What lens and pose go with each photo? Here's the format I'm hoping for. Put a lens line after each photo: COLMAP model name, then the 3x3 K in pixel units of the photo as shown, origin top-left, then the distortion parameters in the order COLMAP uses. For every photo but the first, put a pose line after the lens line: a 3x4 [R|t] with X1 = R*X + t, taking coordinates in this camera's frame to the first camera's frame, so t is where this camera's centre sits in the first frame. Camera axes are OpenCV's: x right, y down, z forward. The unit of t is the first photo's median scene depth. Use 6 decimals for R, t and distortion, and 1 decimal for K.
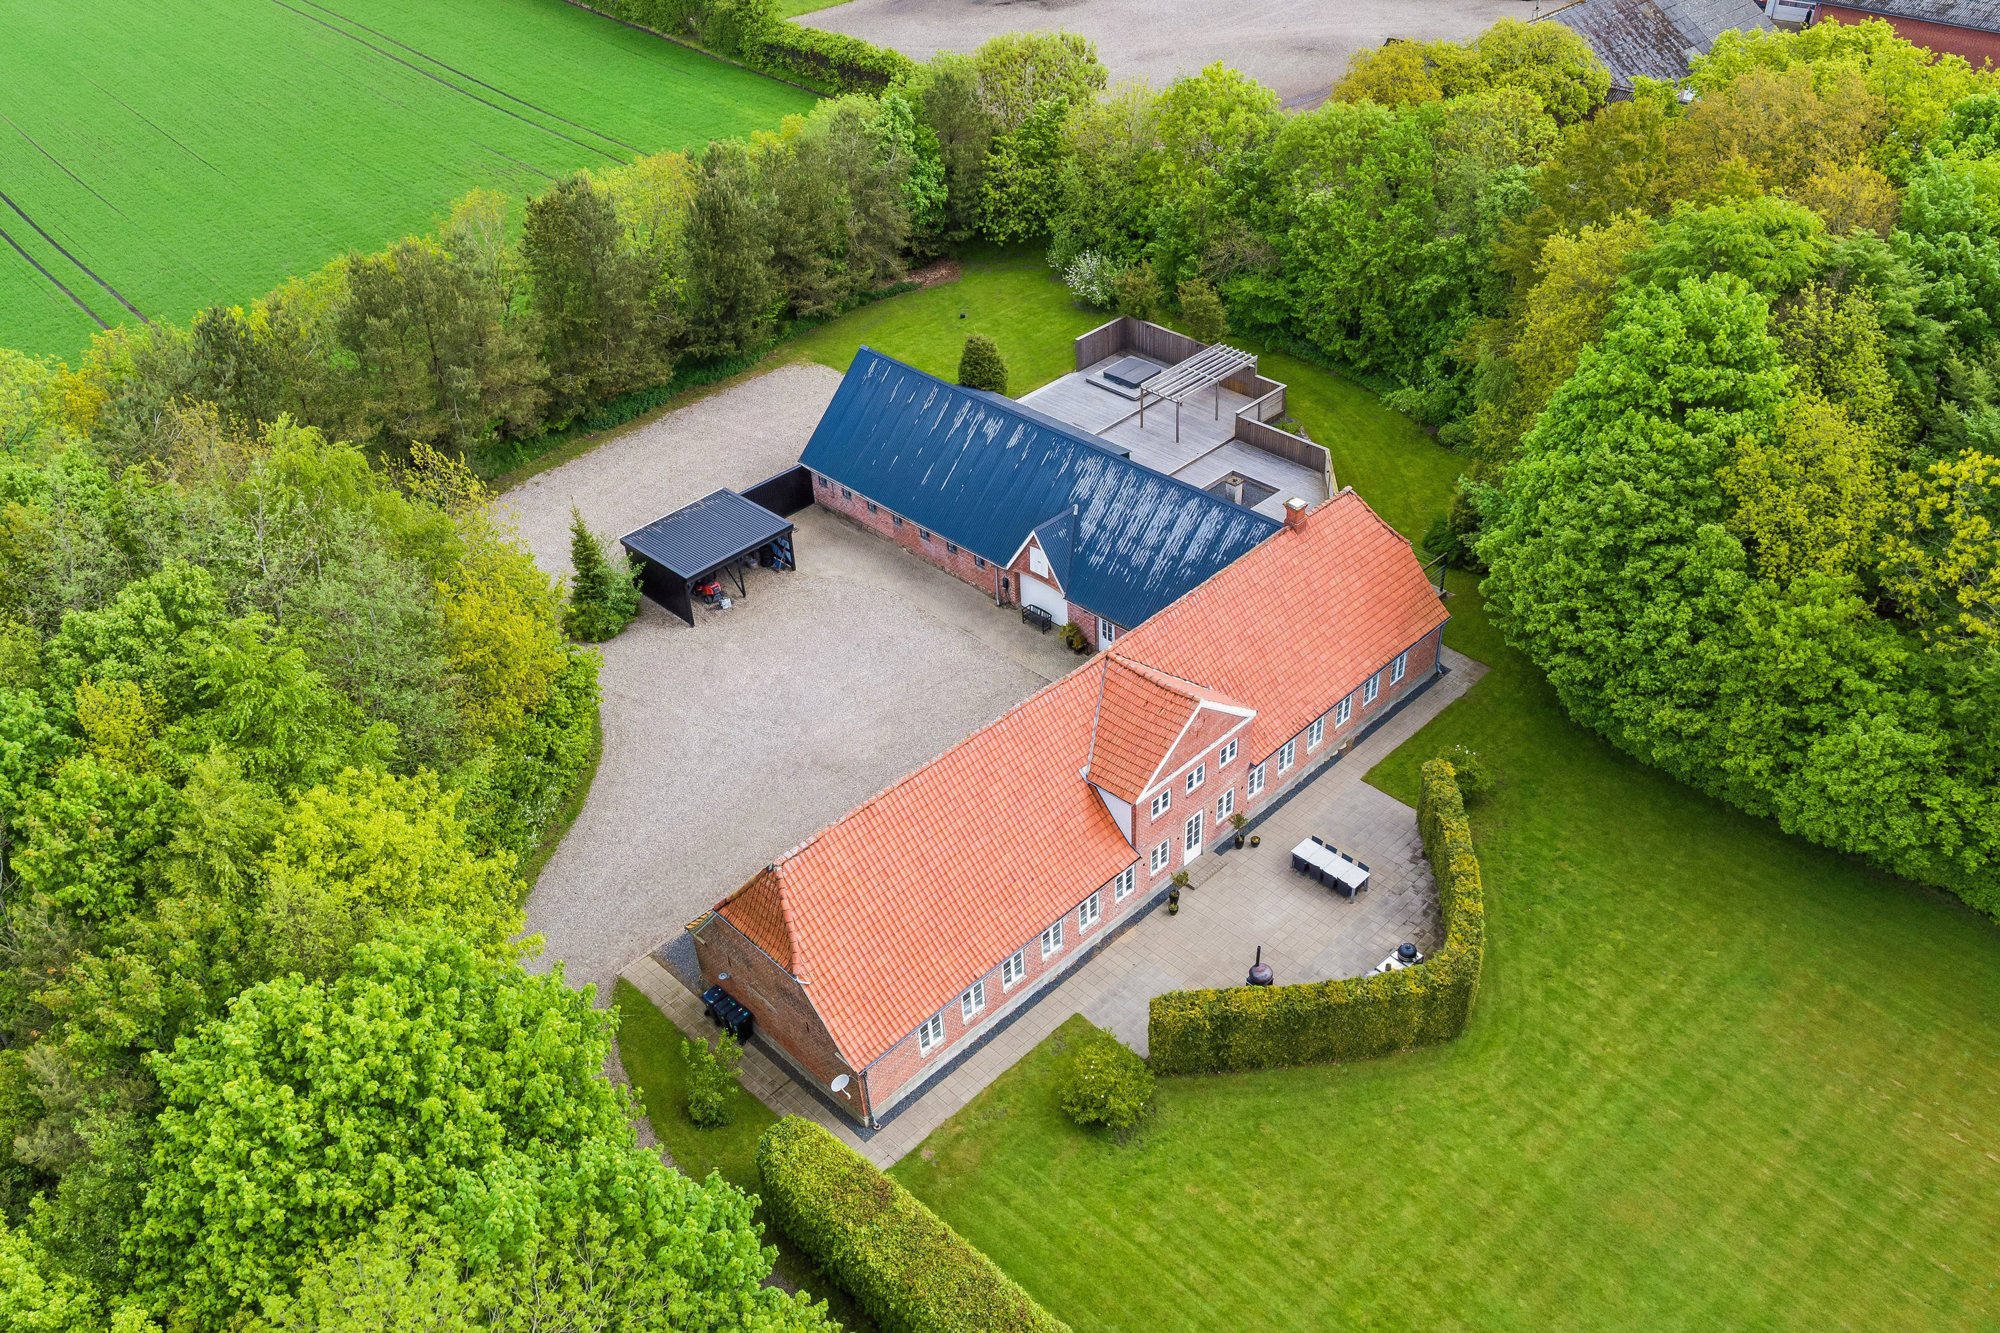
lens RADIAL K [[1598.6, 0, 1000.0], [0, 1598.6, 666.5], [0, 0, 1]] dist [-0.005827, 0.000251]
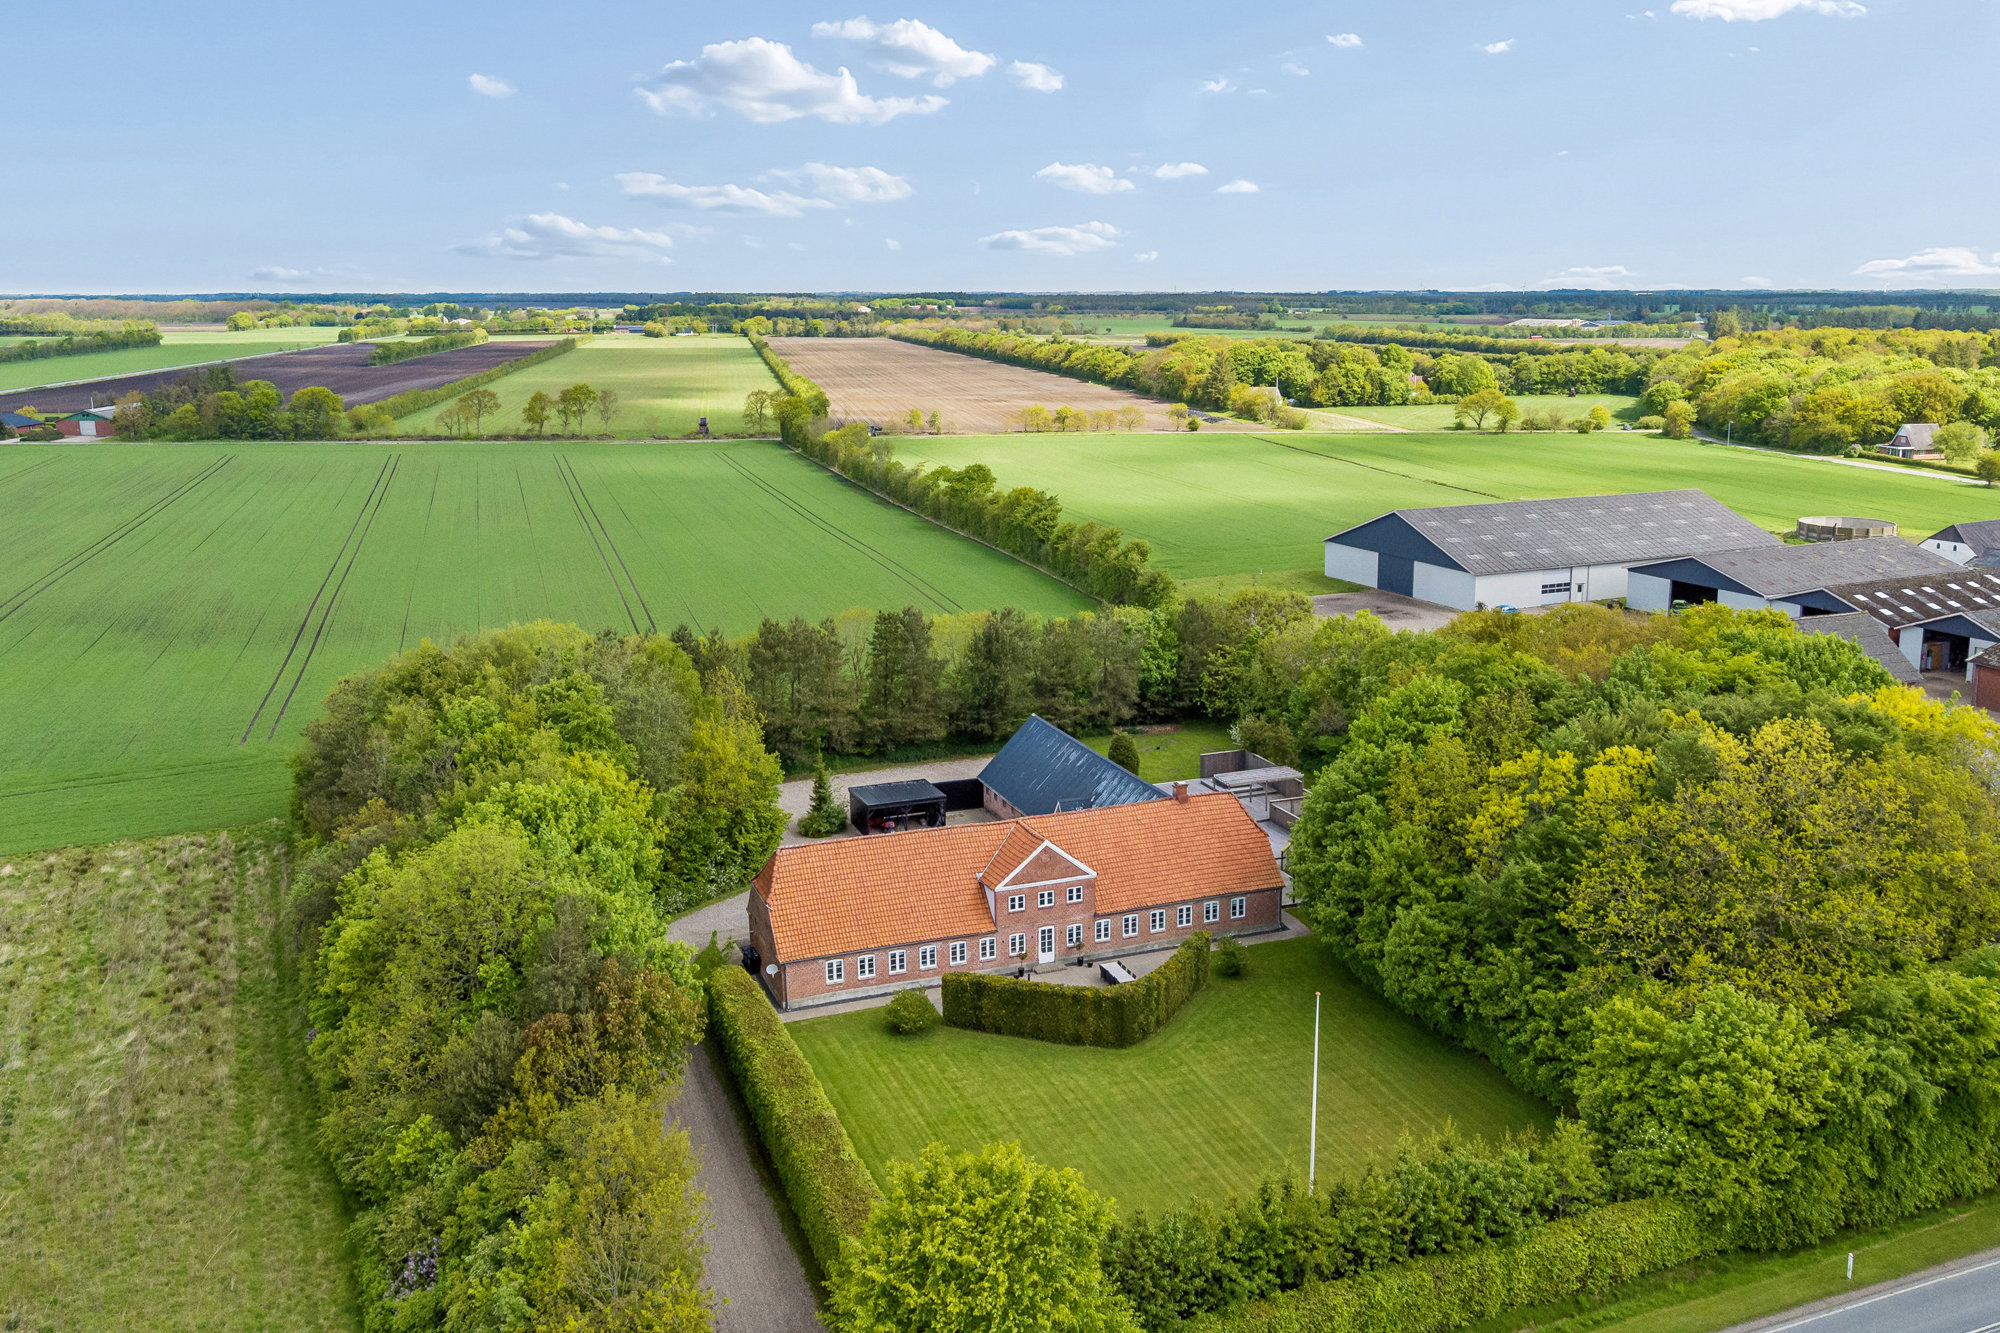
lens RADIAL K [[1598.6, 0, 1000.0], [0, 1598.6, 666.5], [0, 0, 1]] dist [-0.005827, 0.000251]
pose [[0.915924, 0.130977, -0.379378, 0.510541], [-0.270544, 0.899702, -0.342553, 0.328359], [0.296460, 0.416391, 0.859494, -0.411130]]
